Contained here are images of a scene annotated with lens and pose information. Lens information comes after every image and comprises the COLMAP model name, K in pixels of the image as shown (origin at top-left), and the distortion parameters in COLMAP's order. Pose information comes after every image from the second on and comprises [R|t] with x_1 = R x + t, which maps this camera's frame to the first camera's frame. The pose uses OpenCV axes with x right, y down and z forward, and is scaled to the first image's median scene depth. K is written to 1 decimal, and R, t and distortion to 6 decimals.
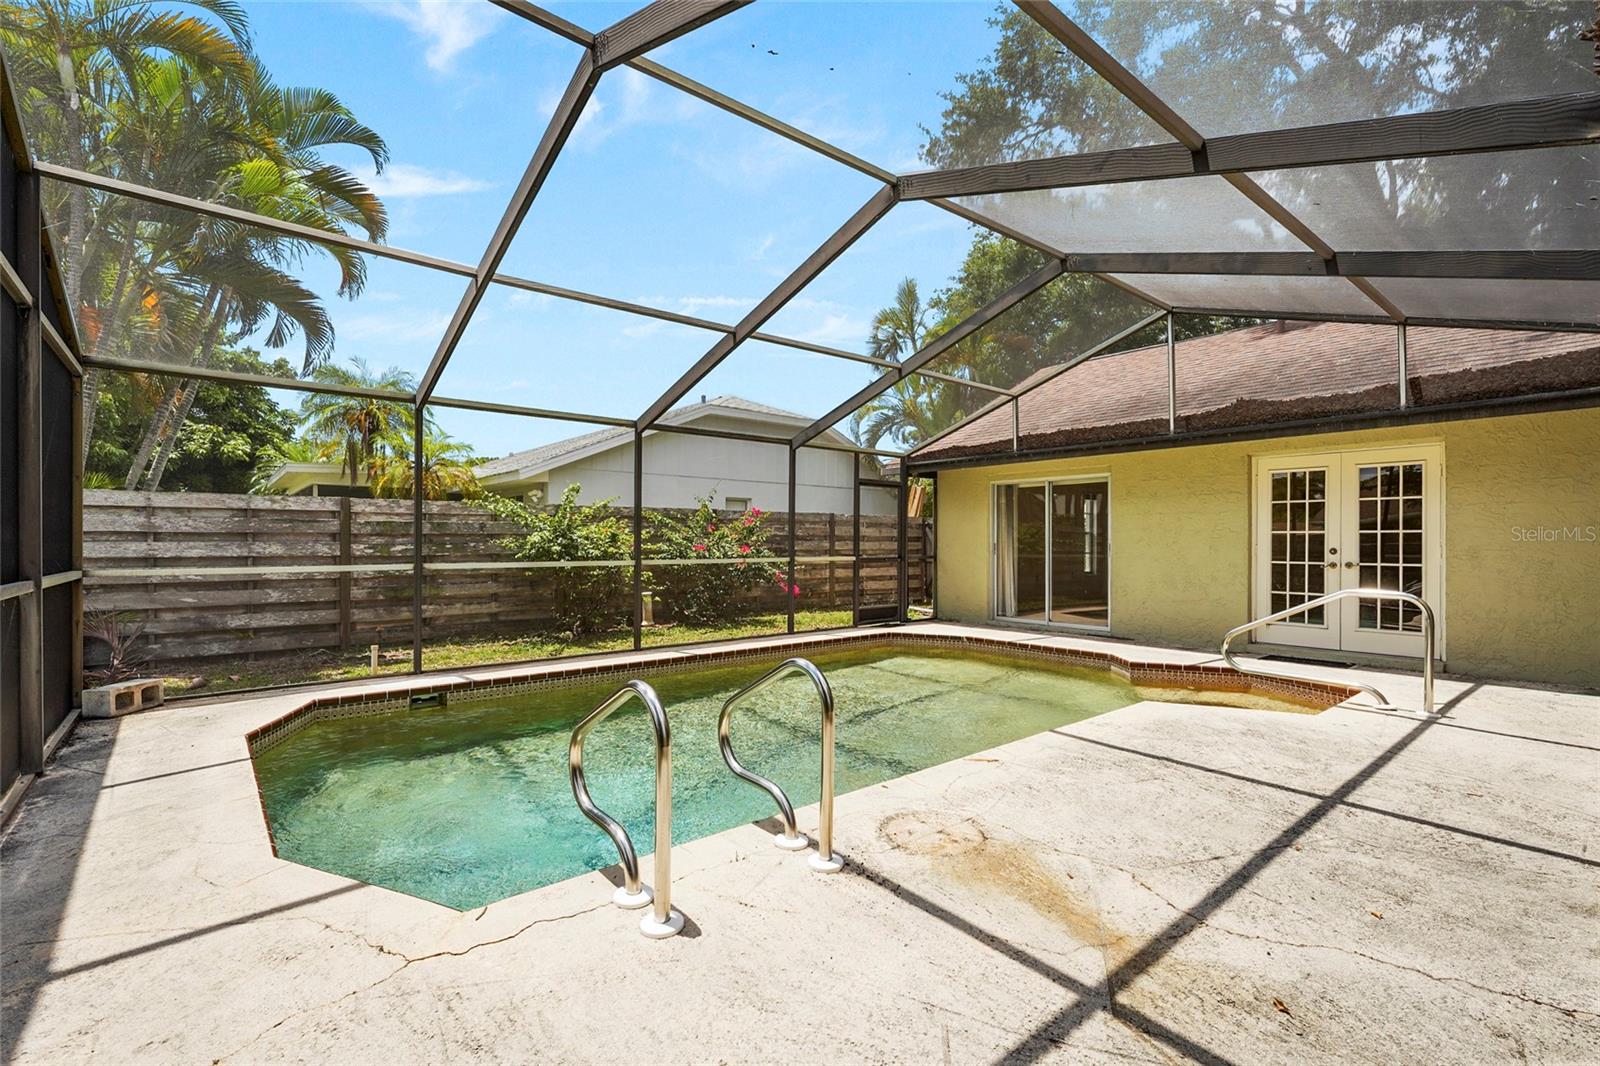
lens RADIAL K [[718.6, 0, 810.4], [0, 718.6, 543.2], [0, 0, 1]] dist [-0.000129, 0.000021]
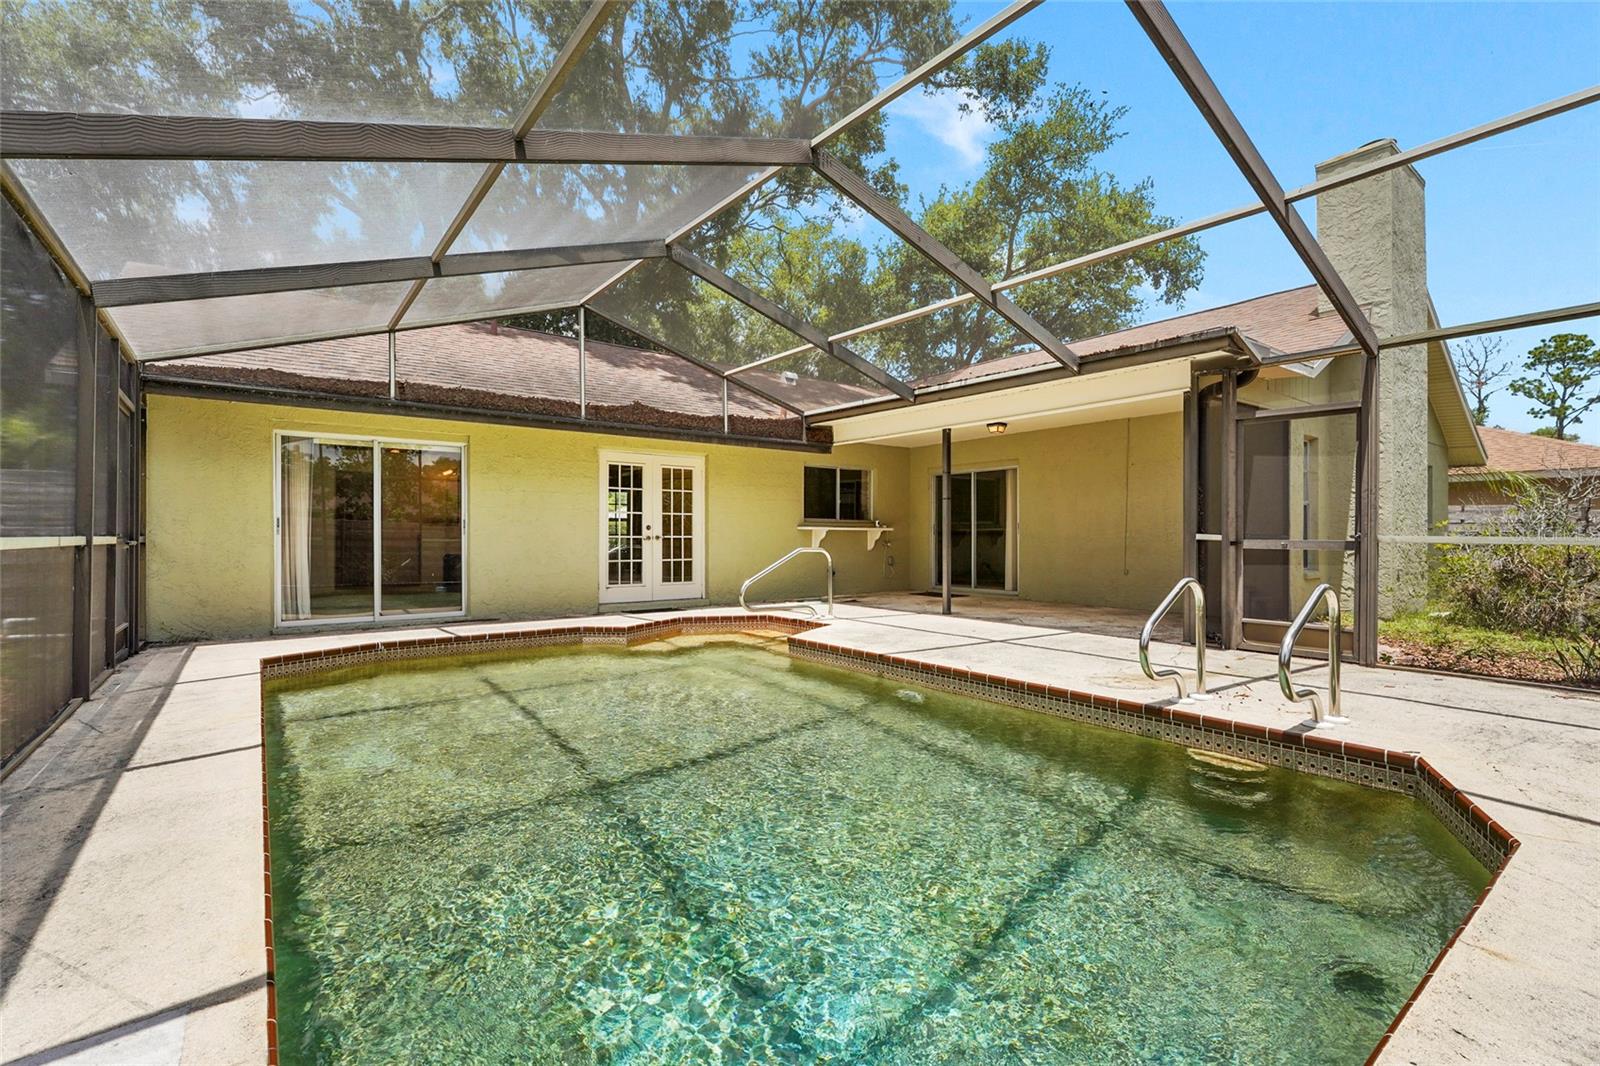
lens RADIAL K [[711.1, 0, 800.0], [0, 711.1, 533.0], [0, 0, 1]] dist [-0.017581, -0.000031]
pose [[0.050629, 0.001717, 0.998716, -0.549889], [0.000615, 0.999998, -0.001750, 0.022479], [-0.998717, 0.000703, 0.050628, 0.616574]]
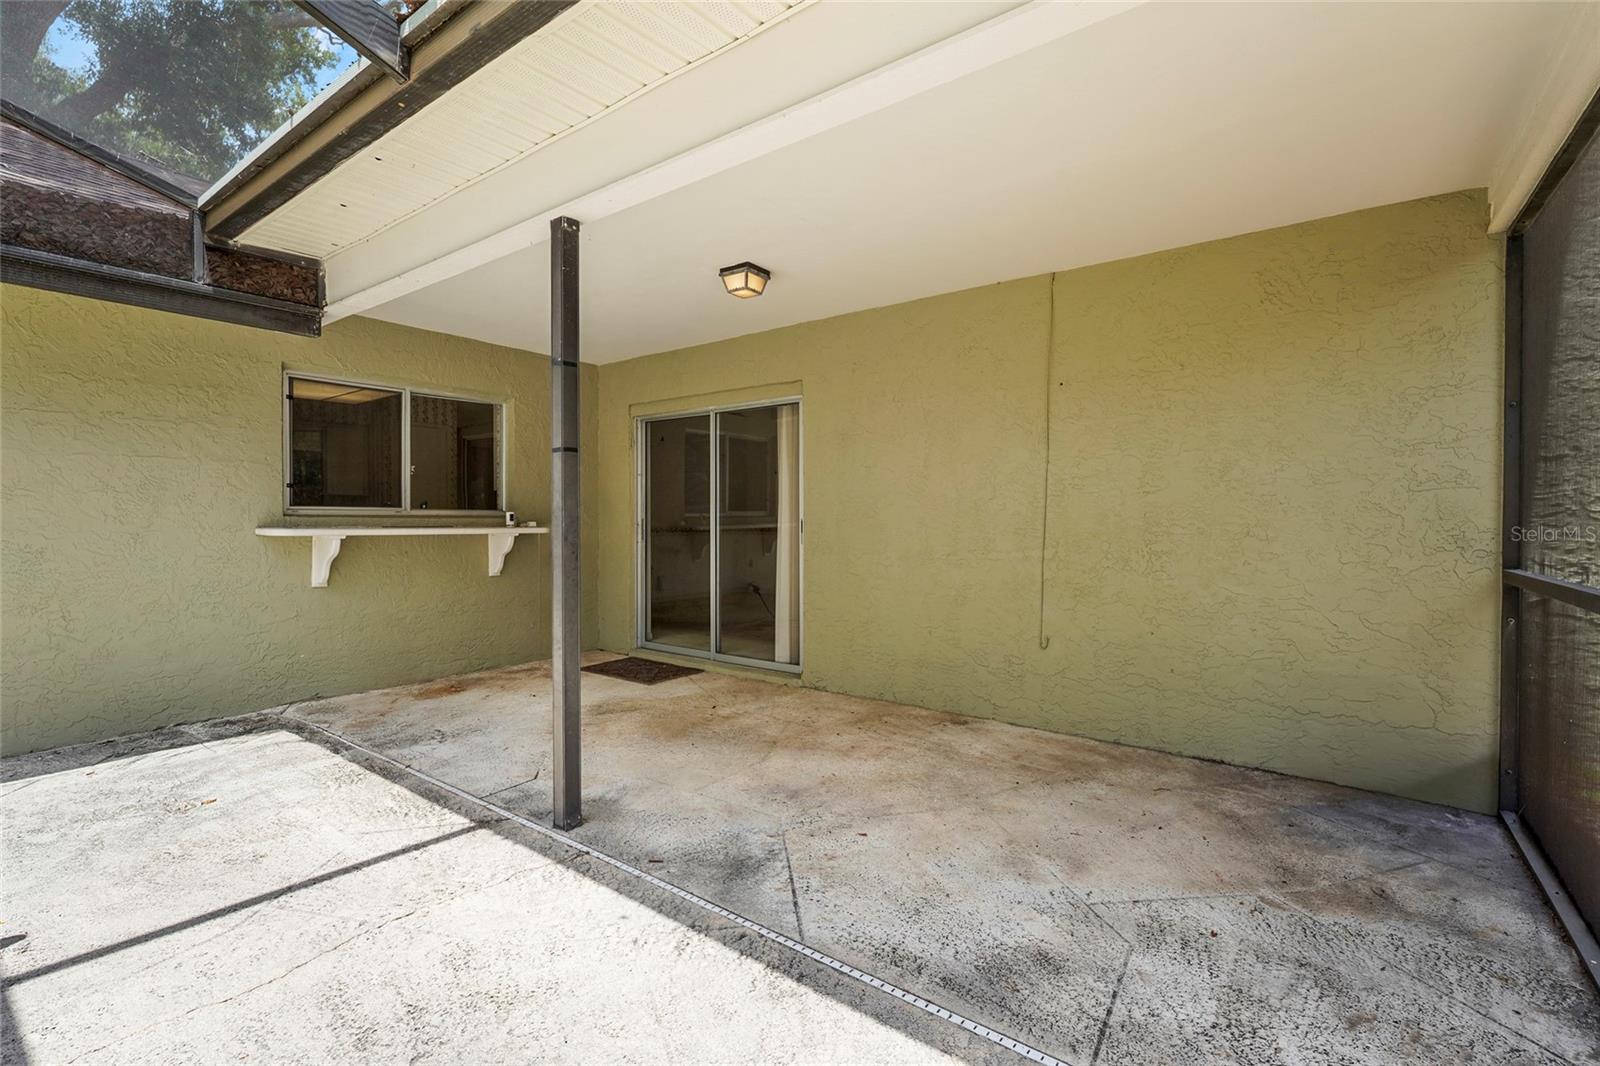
lens RADIAL K [[712.7, 0, 803.4], [0, 712.7, 522.9], [0, 0, 1]] dist [0.000863, -0.000303]
pose [[-0.222026, -0.007265, 0.975014, 0.241195], [-0.001817, 0.999974, 0.007038, -0.001286], [-0.975039, -0.000209, -0.222033, 0.399026]]
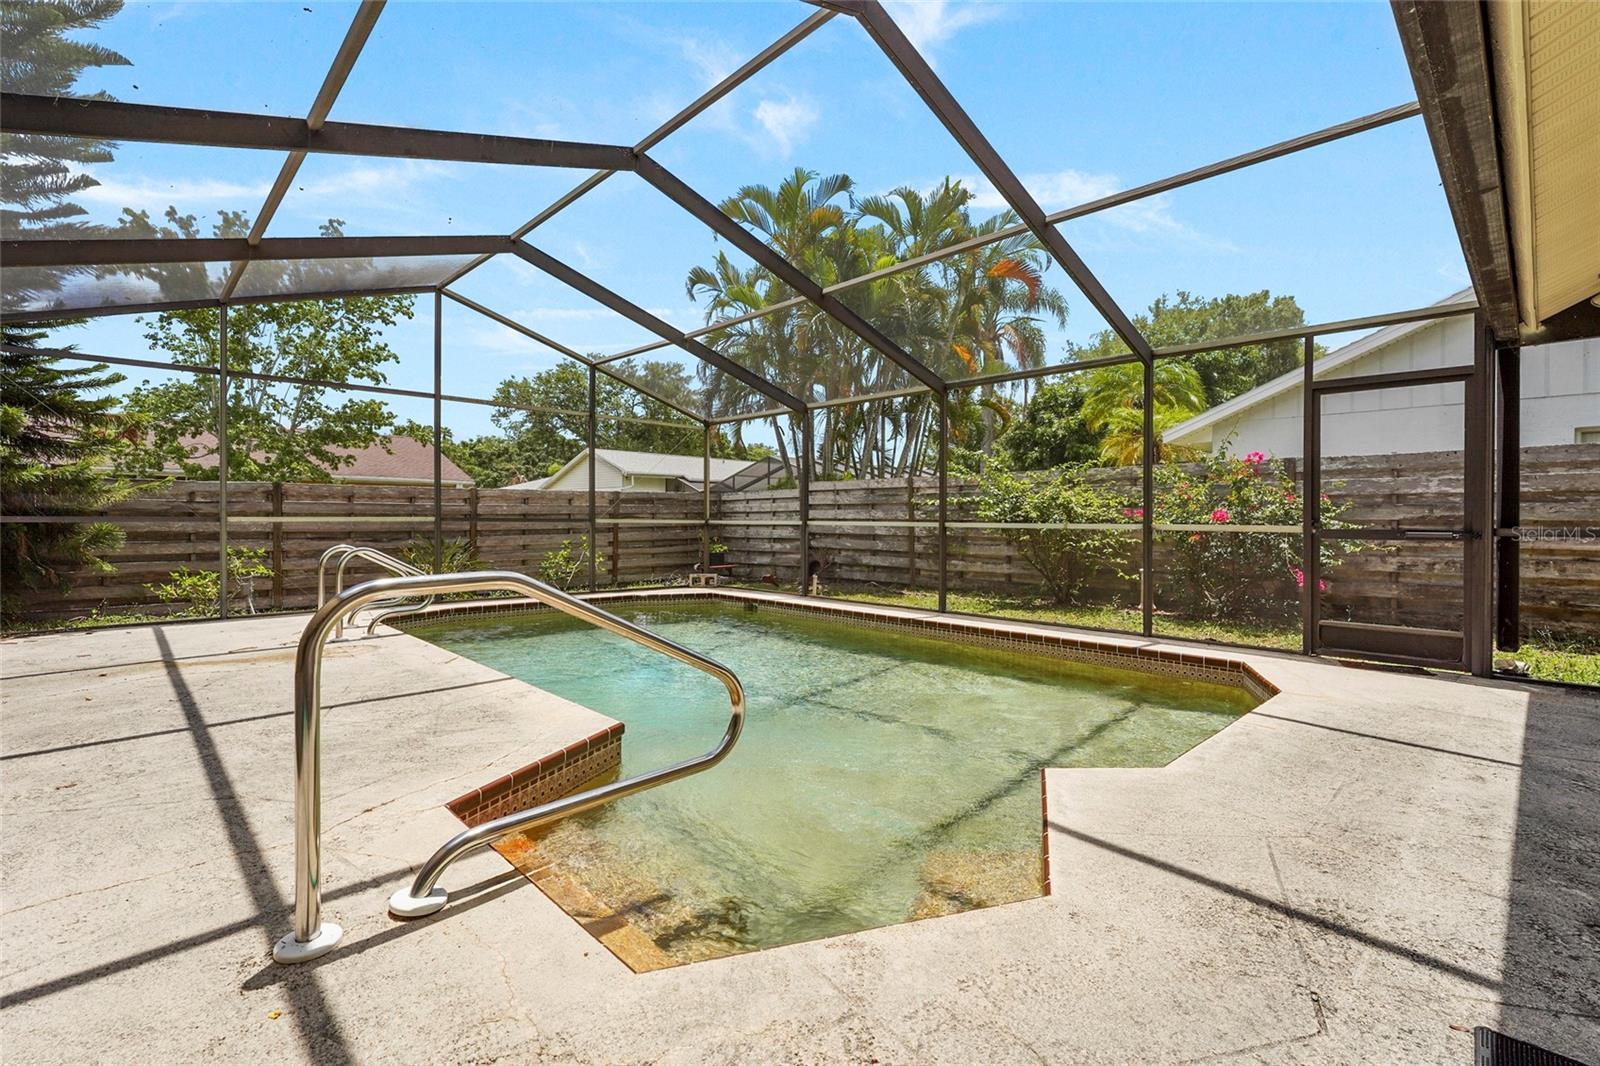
lens RADIAL K [[712.7, 0, 803.4], [0, 712.7, 522.9], [0, 0, 1]] dist [0.000863, -0.000303]
pose [[0.063097, 0.003717, -0.998000, 0.754191], [-0.009886, 0.999946, 0.003100, 0.023347], [0.997958, 0.009671, 0.063130, 0.754234]]
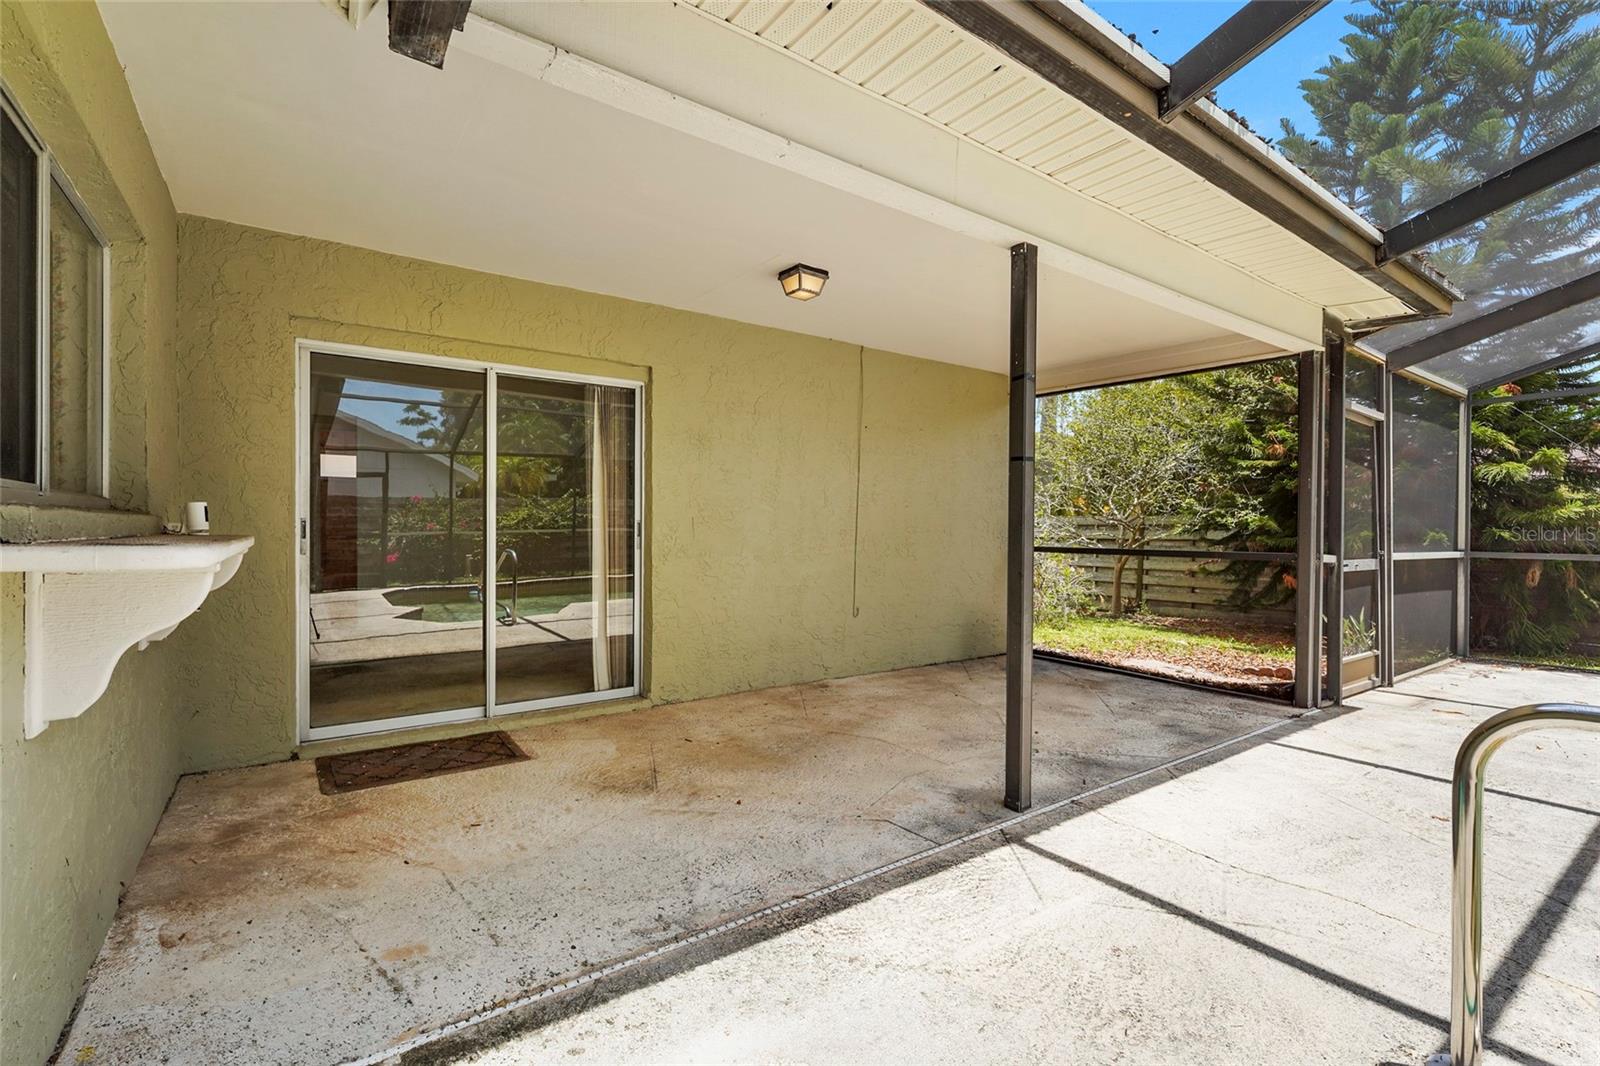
lens RADIAL K [[706.2, 0, 810.4], [0, 706.2, 528.9], [0, 0, 1]] dist [-0.000449, -0.000145]
pose [[-0.996617, -0.009367, 0.081648, 0.696825], [-0.008880, 0.999941, 0.006332, 0.001477], [-0.081703, 0.005586, -0.996641, 0.823516]]
